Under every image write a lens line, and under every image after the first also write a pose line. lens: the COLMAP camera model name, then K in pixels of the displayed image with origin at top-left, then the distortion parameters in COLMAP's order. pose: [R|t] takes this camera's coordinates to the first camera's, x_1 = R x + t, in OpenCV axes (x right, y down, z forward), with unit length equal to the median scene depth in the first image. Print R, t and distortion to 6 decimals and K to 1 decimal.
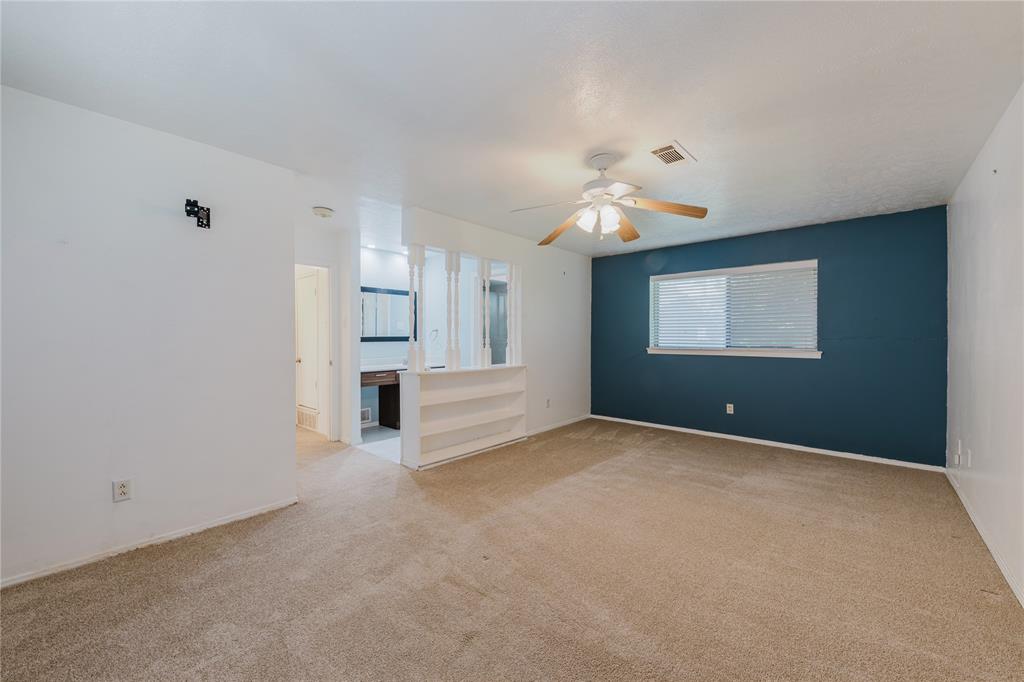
lens RADIAL K [[396.5, 0, 512.3], [0, 396.5, 335.9], [0, 0, 1]] dist [0.002152, -0.000526]
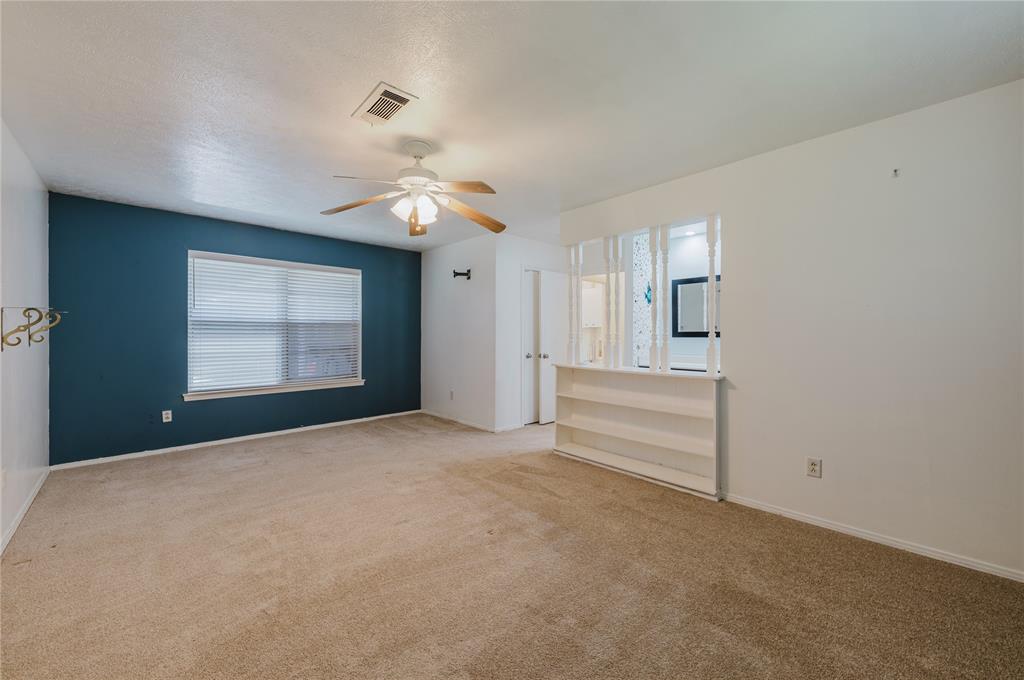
lens RADIAL K [[396.5, 0, 510.9], [0, 396.5, 340.5], [0, 0, 1]] dist [0.002152, -0.000526]
pose [[-0.113997, 0.015354, -0.993362, 0.692711], [0.004506, 0.999878, 0.014937, 0.007123], [0.993471, -0.002773, -0.114052, 0.790581]]
